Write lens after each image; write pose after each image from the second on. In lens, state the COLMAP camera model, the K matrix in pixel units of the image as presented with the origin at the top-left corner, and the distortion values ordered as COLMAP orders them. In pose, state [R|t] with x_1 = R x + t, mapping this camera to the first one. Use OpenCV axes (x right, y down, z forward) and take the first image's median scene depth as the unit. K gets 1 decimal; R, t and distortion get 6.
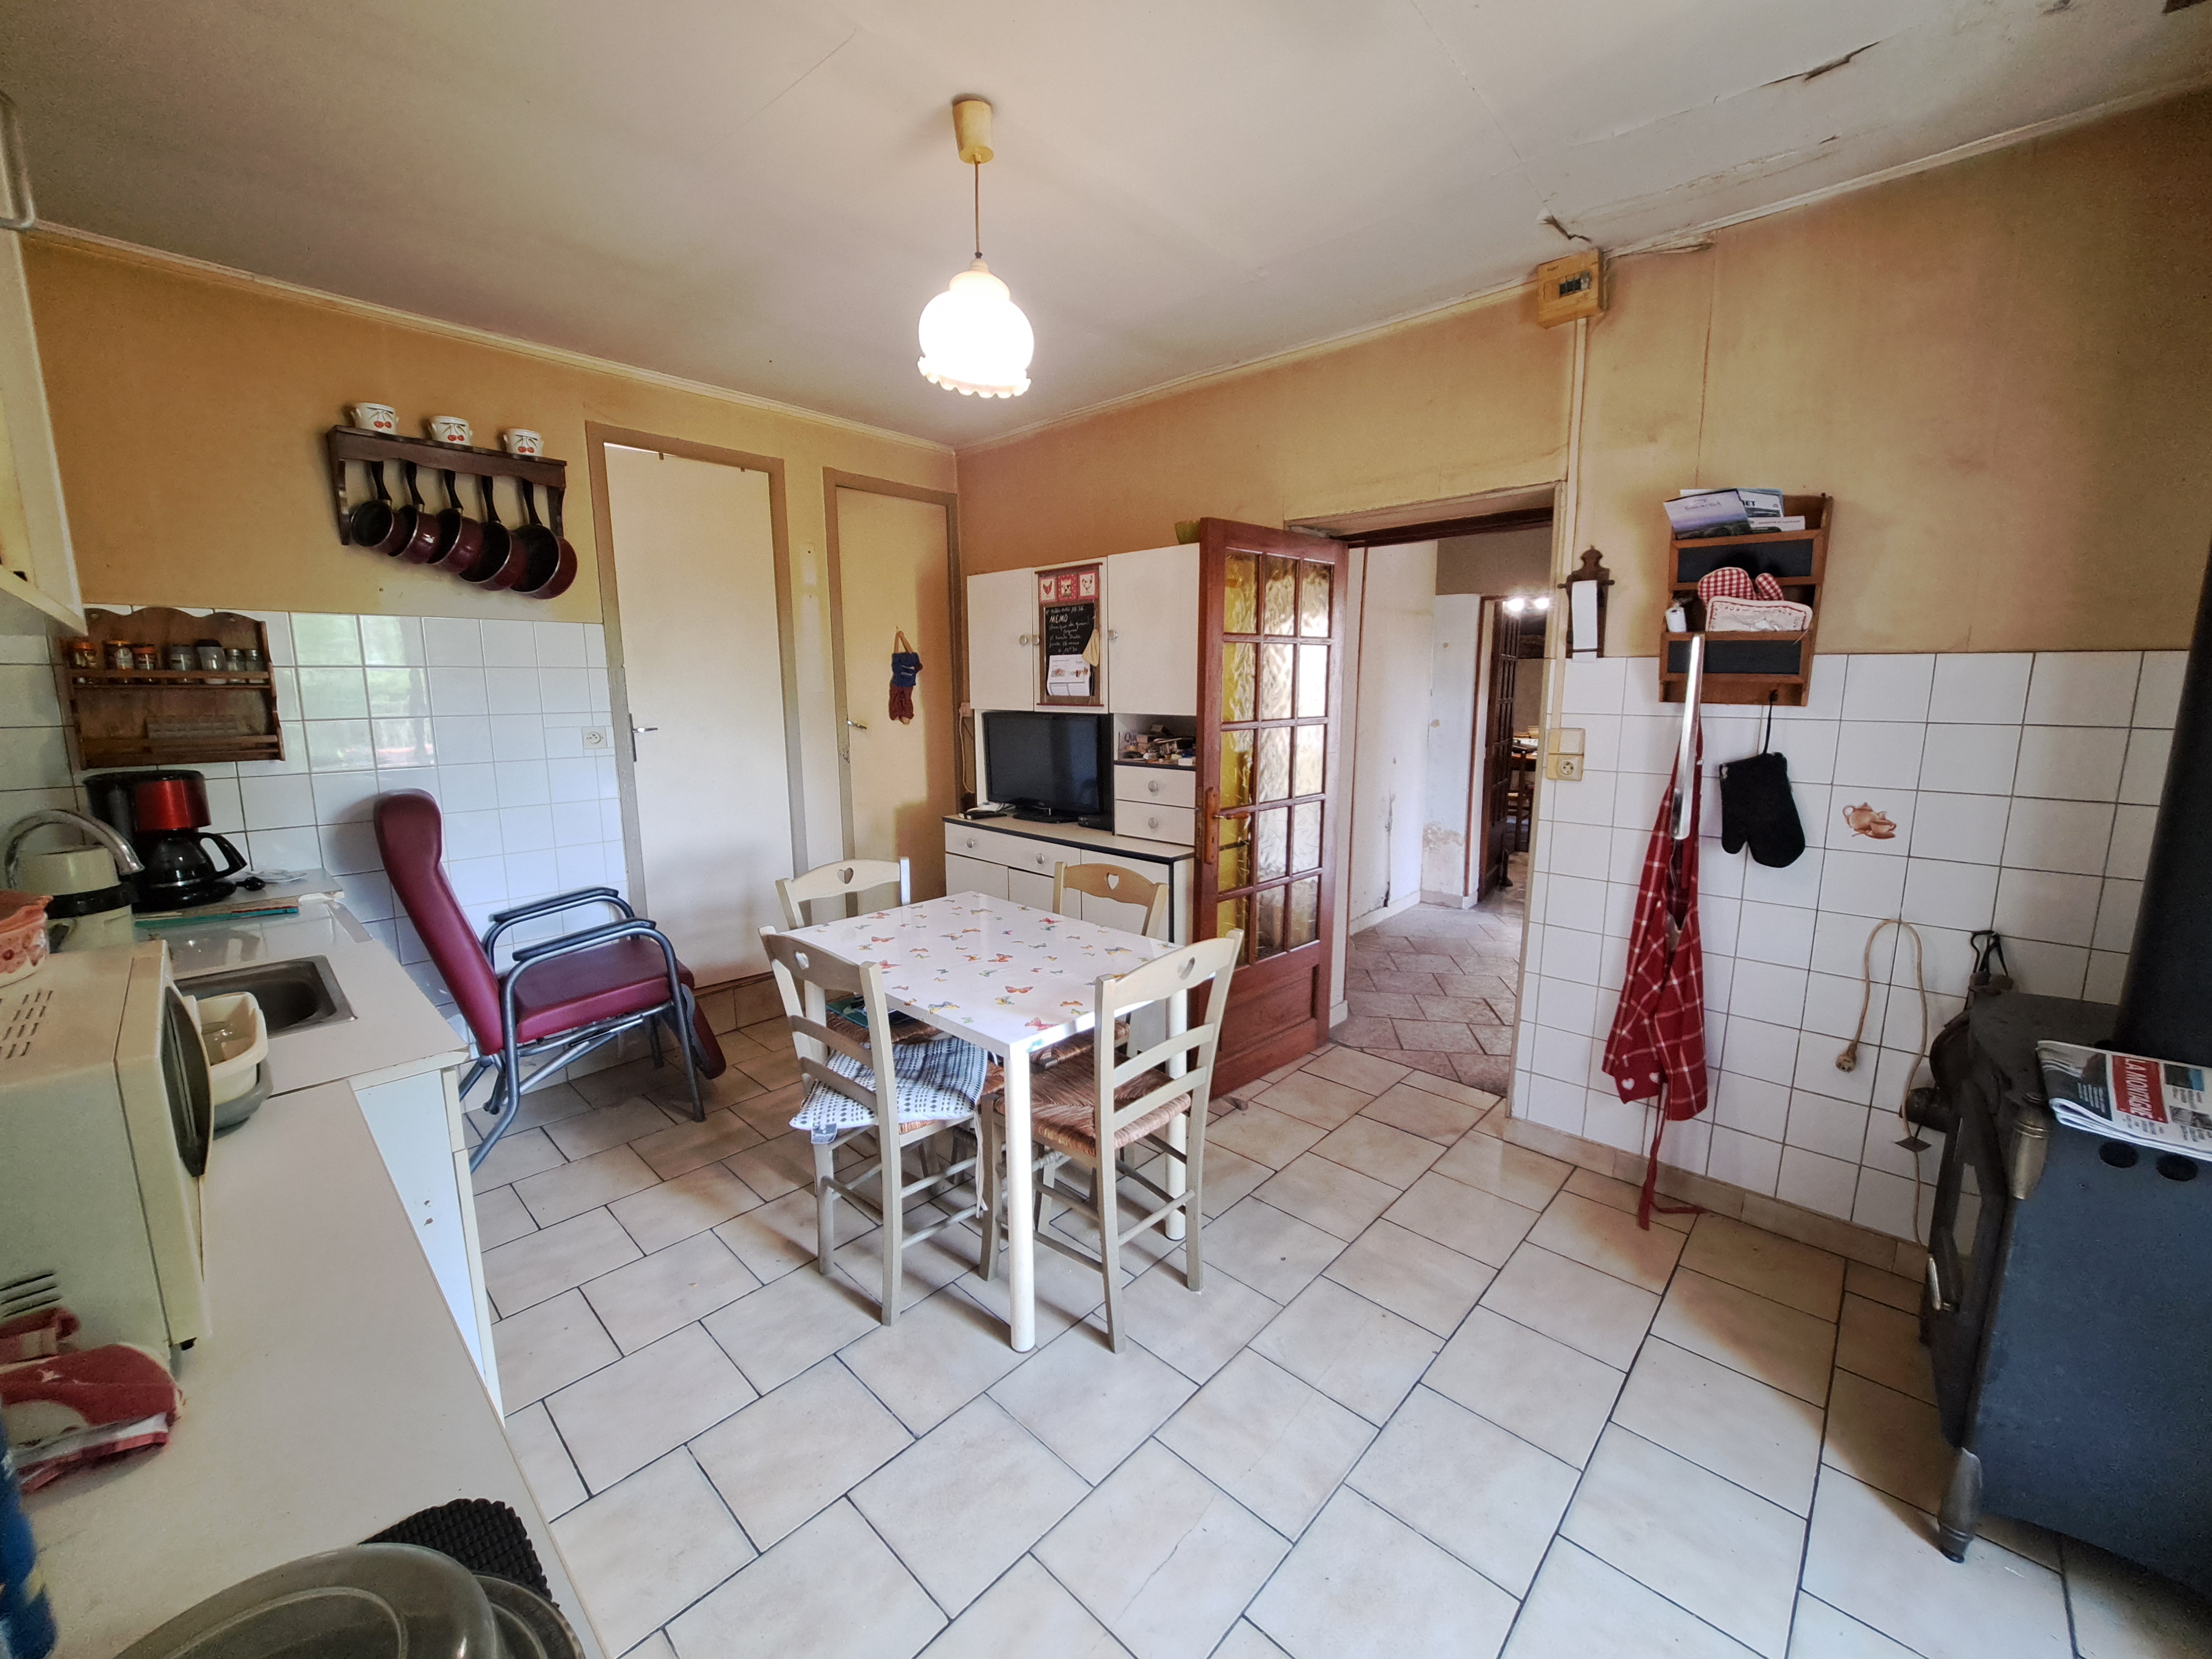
lens RADIAL K [[883.4, 0, 1106.0], [0, 883.4, 829.5], [0, 0, 1]] dist [-0.000817, -0.000083]
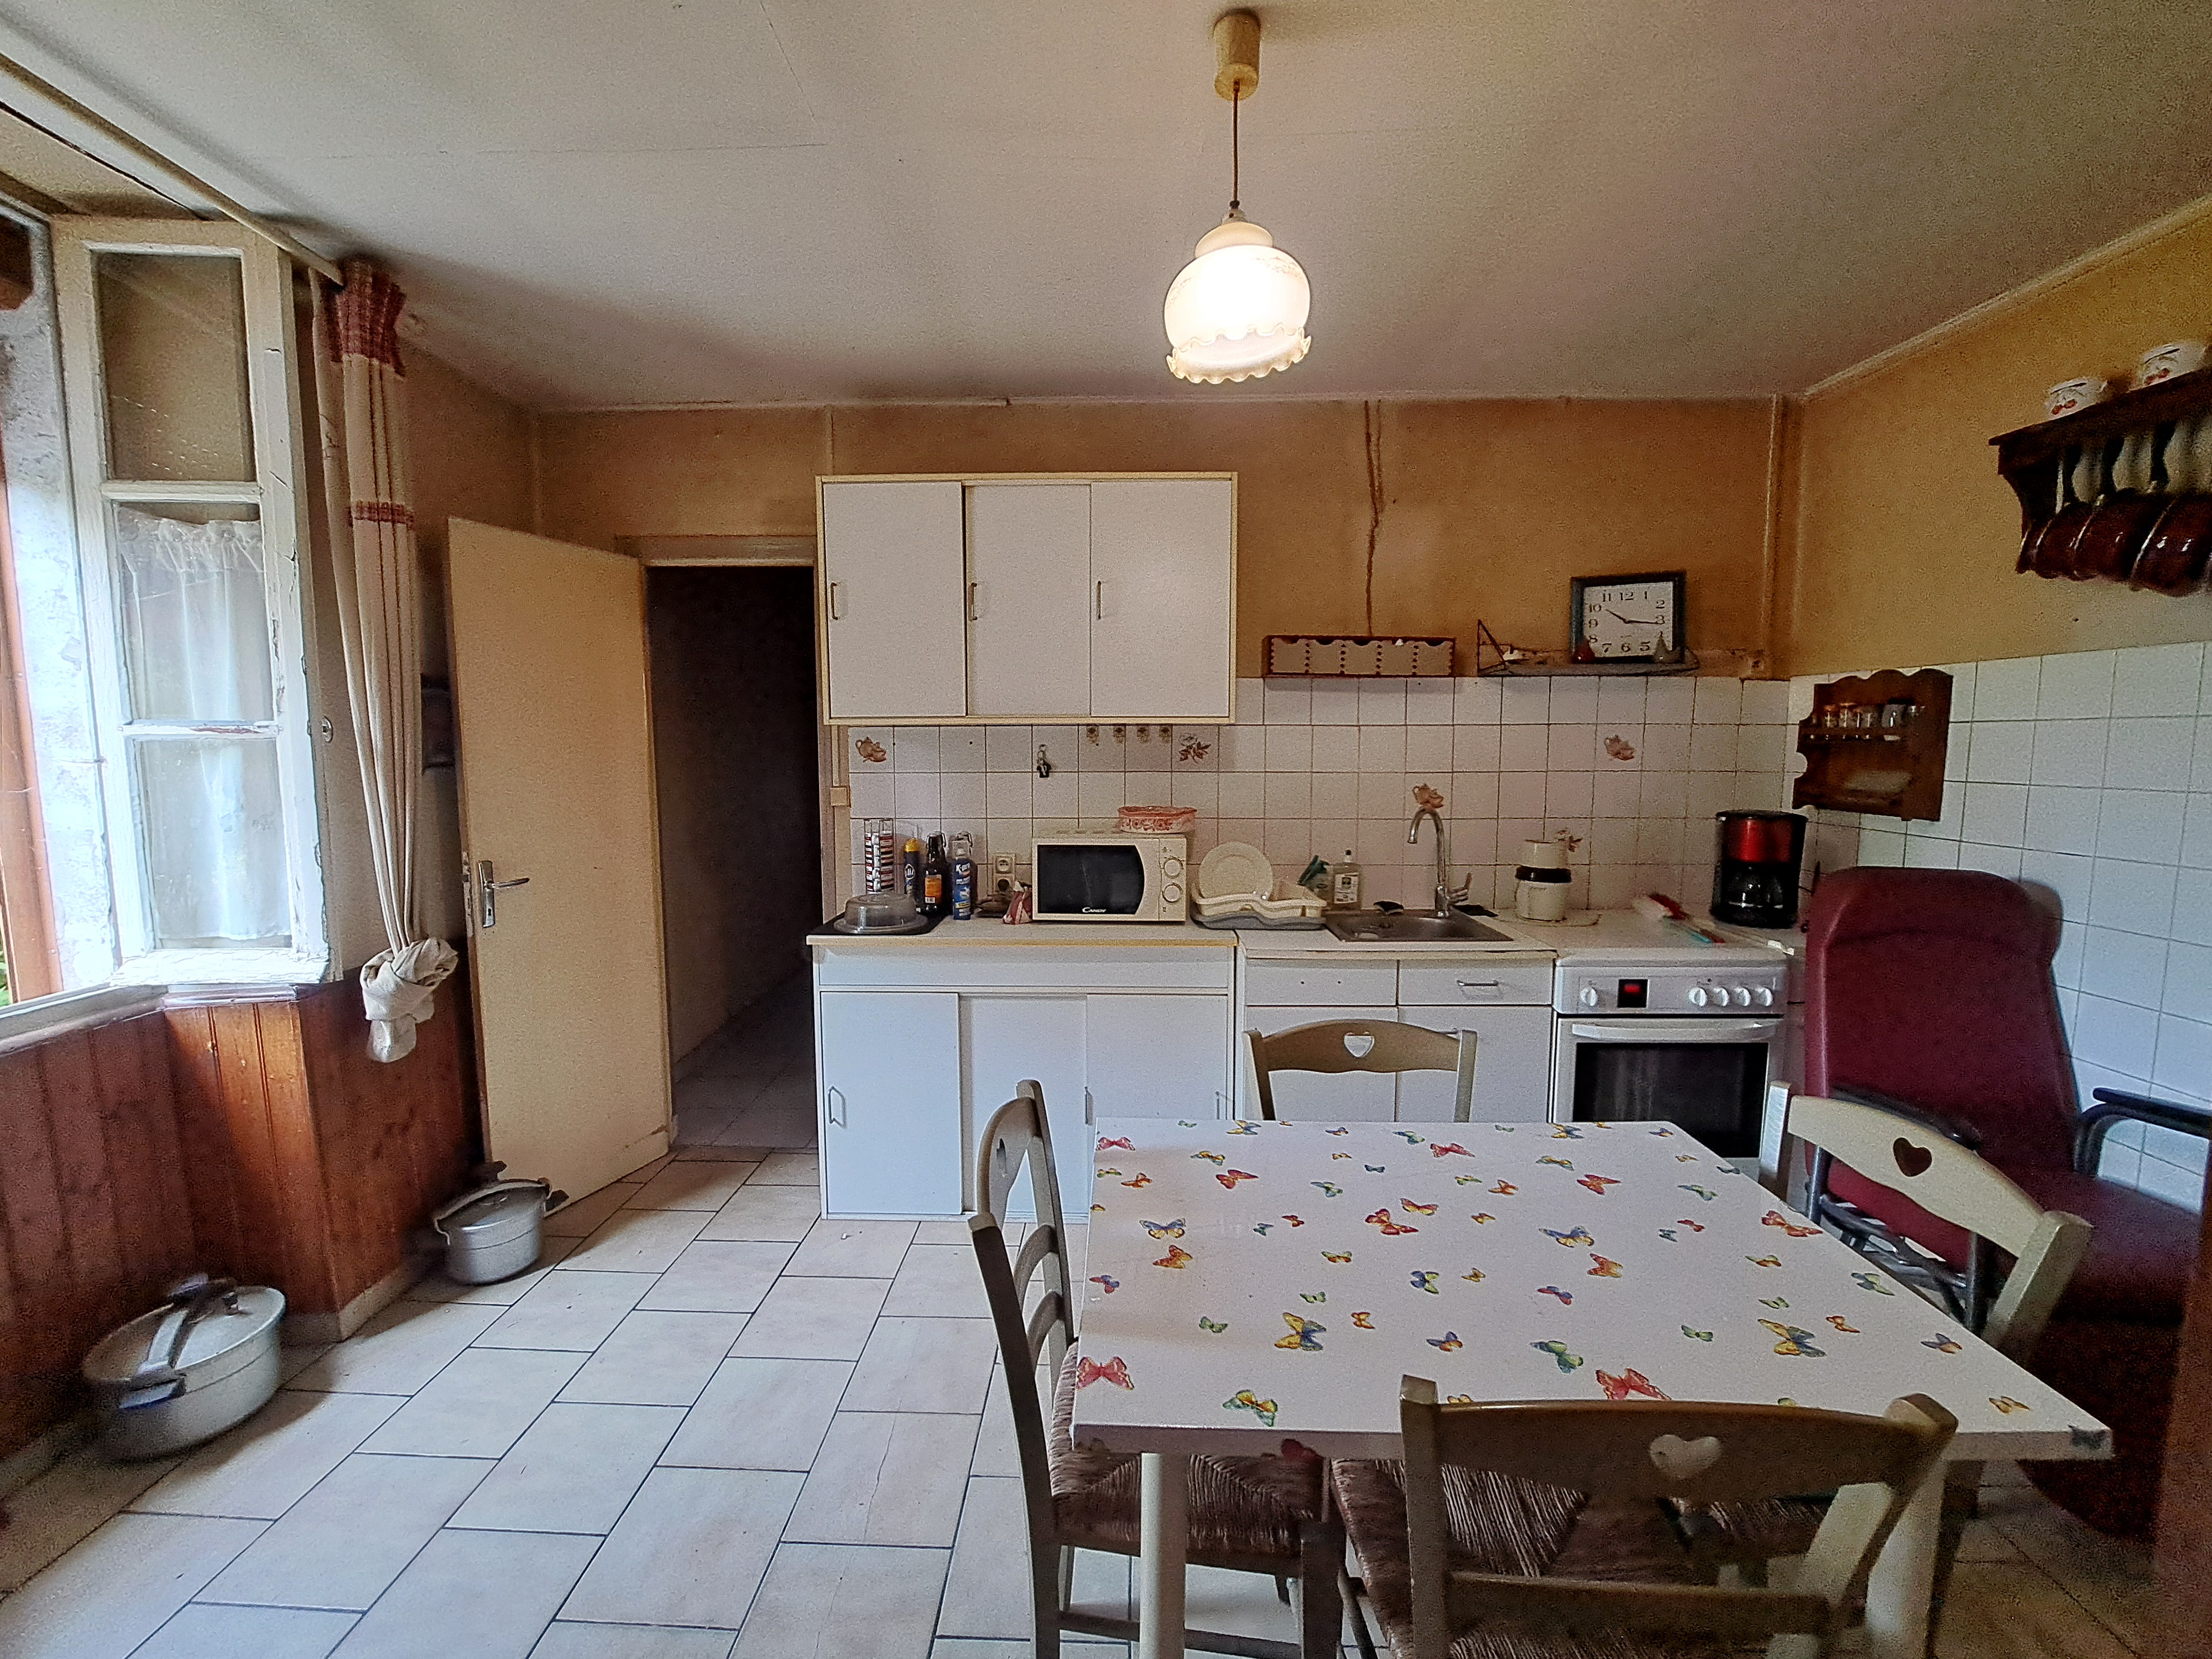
lens RADIAL K [[883.4, 0, 1106.0], [0, 883.4, 829.5], [0, 0, 1]] dist [-0.000817, -0.000083]
pose [[-0.745160, 0.074103, -0.662756, 0.347563], [-0.104304, 0.968626, 0.225575, -0.194778], [0.658678, 0.237218, -0.714052, 1.118369]]
